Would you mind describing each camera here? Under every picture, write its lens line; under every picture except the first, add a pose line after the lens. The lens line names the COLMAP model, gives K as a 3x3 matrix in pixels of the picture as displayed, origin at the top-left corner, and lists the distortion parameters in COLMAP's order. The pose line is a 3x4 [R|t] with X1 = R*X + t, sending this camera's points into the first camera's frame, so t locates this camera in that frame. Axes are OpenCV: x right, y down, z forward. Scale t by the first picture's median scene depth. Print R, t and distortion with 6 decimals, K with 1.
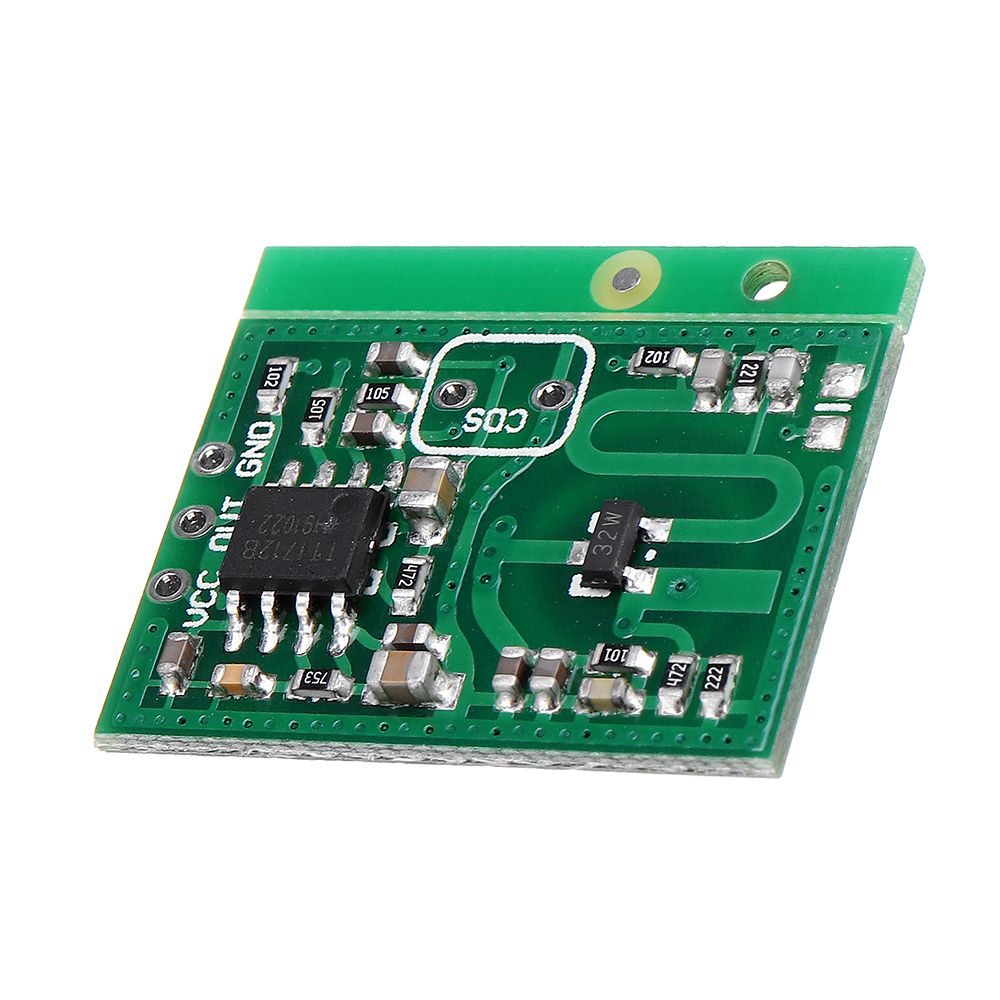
lens RADIAL K [[6217.1, 0, 500.0], [0, 6217.1, 500.0], [0, 0, 1]] dist [0.054126, 21.052814]
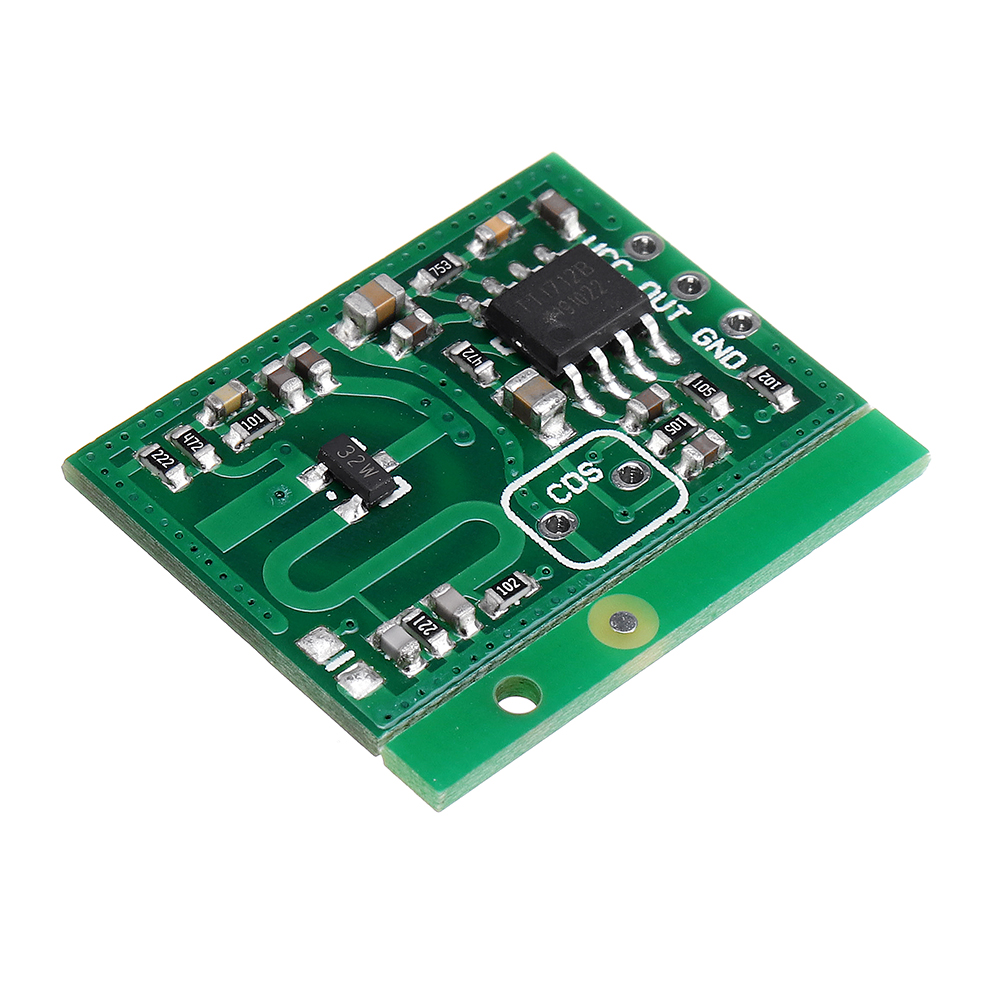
lens RADIAL K [[5611.0, 0, 500.0], [0, 5611.0, 500.0], [0, 0, 1]] dist [0.070175, 9.748792]
pose [[-0.502262, 0.816079, -0.285916, 0.289578], [-0.589606, -0.081339, 0.803585, -0.796093], [0.632533, 0.572188, 0.522018, 0.482974]]
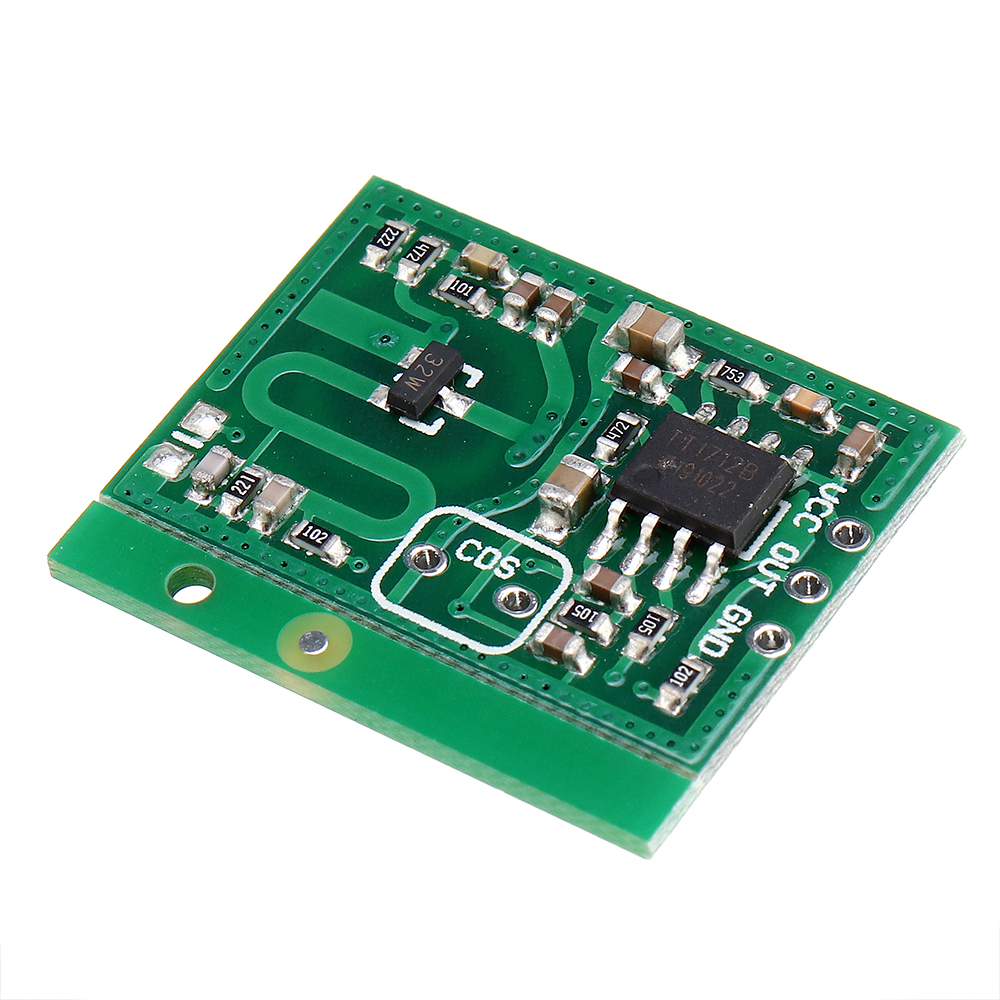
lens RADIAL K [[5611.0, 0, 500.0], [0, 5611.0, 500.0], [0, 0, 1]] dist [0.070175, 9.748792]
pose [[-0.873937, 0.046846, 0.483776, -0.448073], [0.467327, -0.192530, 0.862866, -0.803992], [0.133563, 0.980172, 0.146367, 0.859326]]
